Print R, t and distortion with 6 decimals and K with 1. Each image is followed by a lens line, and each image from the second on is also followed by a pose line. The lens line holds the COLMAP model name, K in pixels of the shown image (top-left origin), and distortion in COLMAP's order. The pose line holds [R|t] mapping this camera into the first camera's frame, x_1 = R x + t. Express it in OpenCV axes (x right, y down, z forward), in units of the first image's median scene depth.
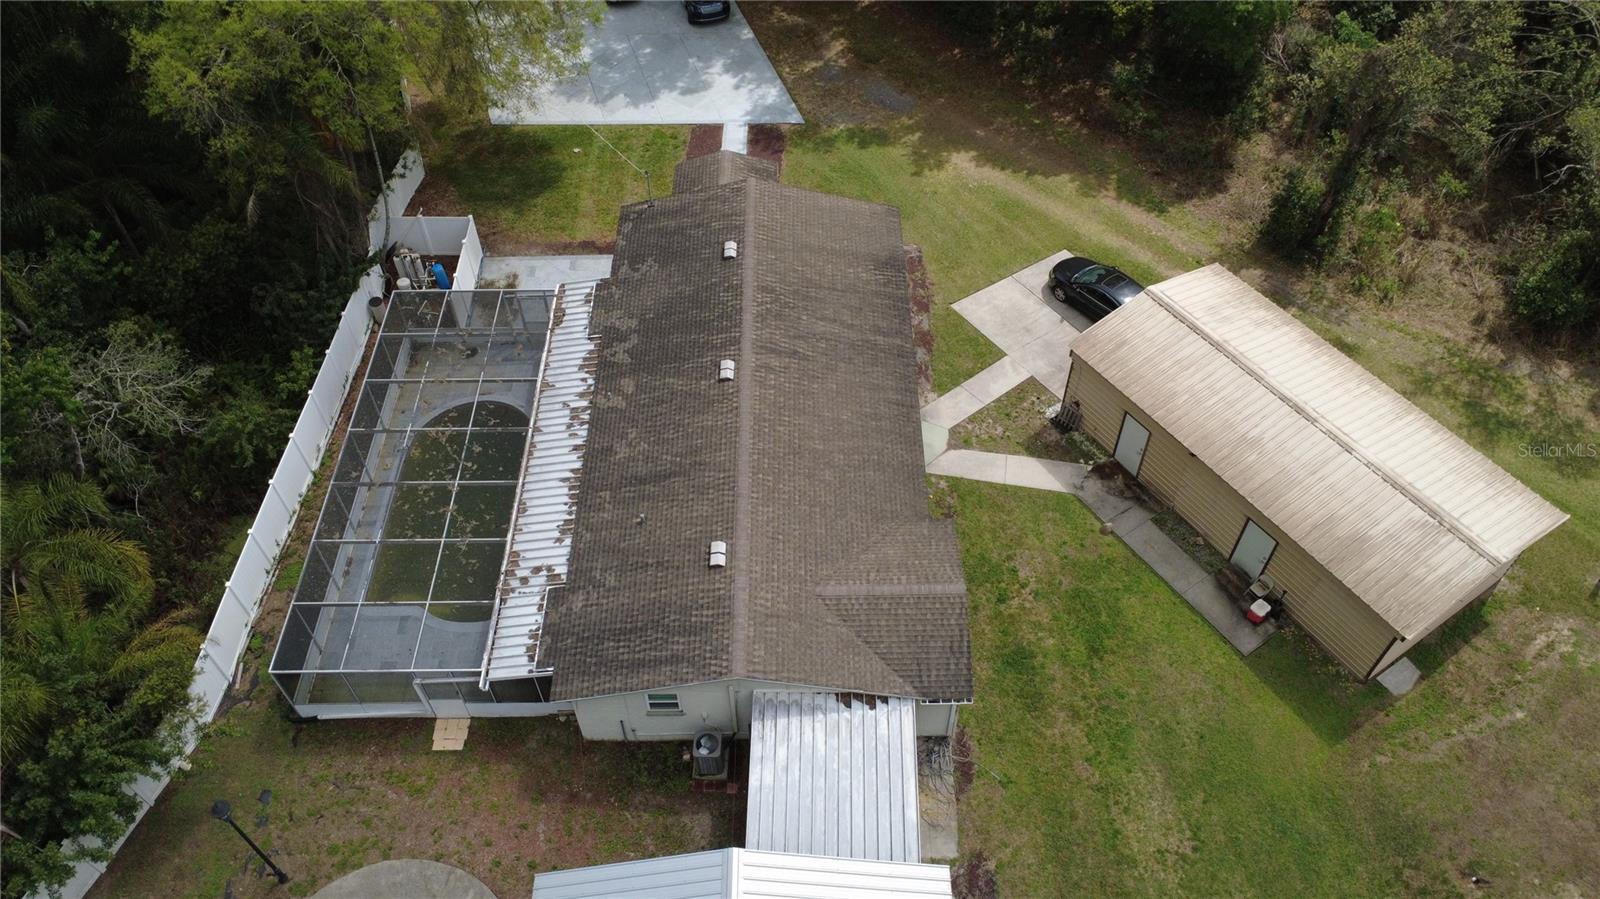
lens RADIAL K [[1175.3, 0, 792.6], [0, 1175.3, 445.6], [0, 0, 1]] dist [-0.002561, 0.000353]
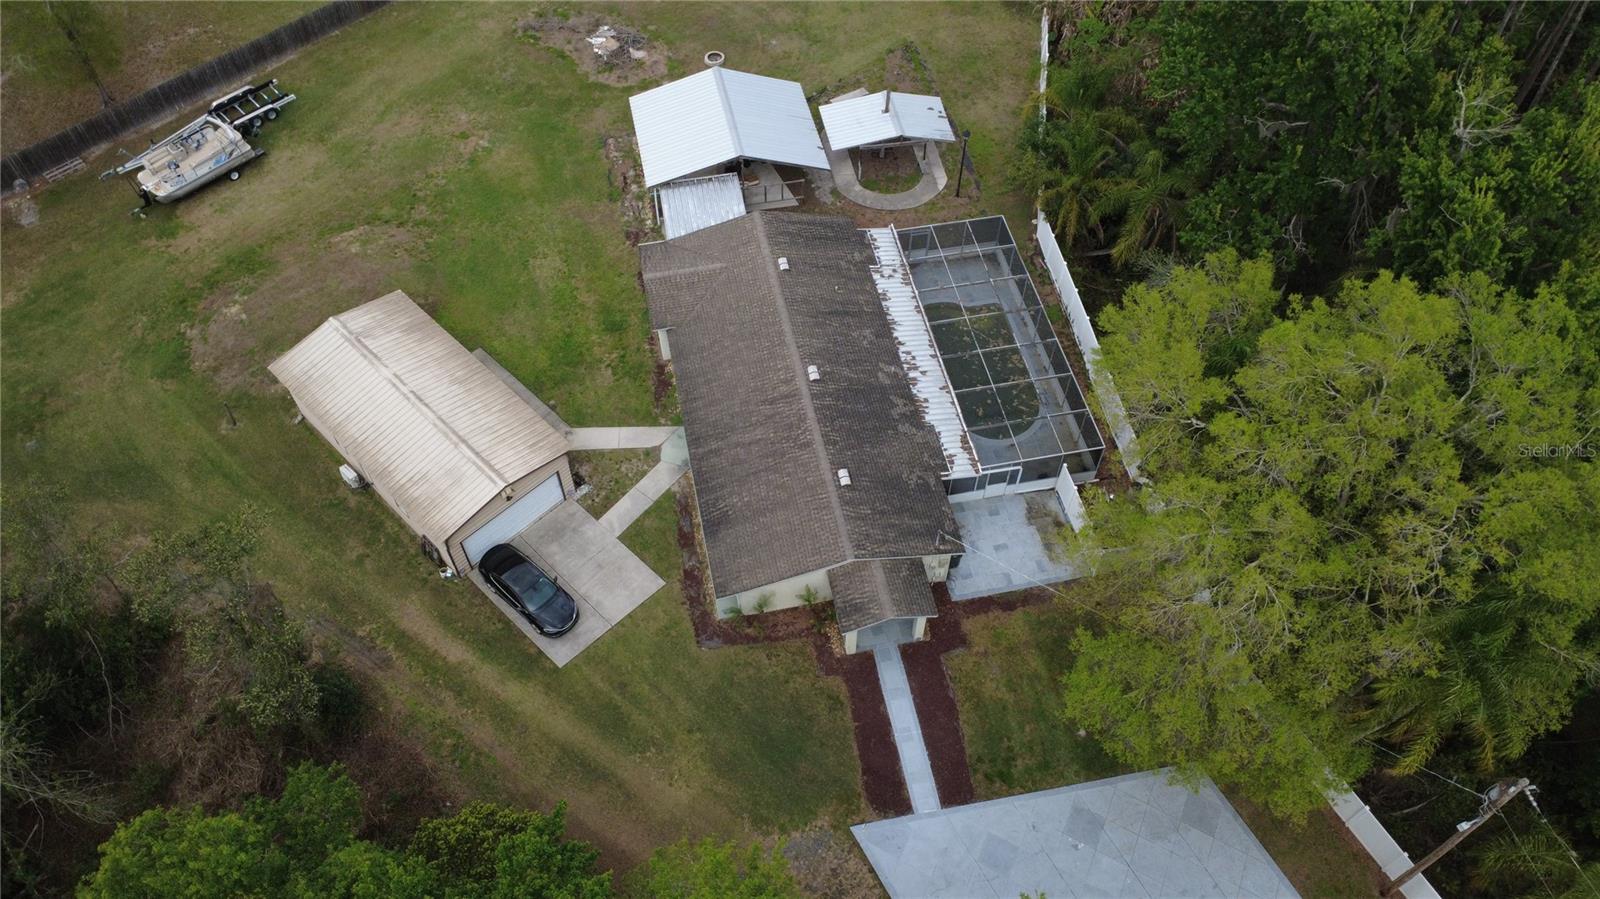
lens RADIAL K [[1169.9, 0, 800.0], [0, 1169.9, 449.5], [0, 0, 1]] dist [0.002857, -0.002821]
pose [[-0.979860, 0.165038, -0.112415, 0.135099], [-0.147547, -0.219053, 0.964493, -1.446093], [0.134553, 0.961654, 0.238992, 0.741734]]
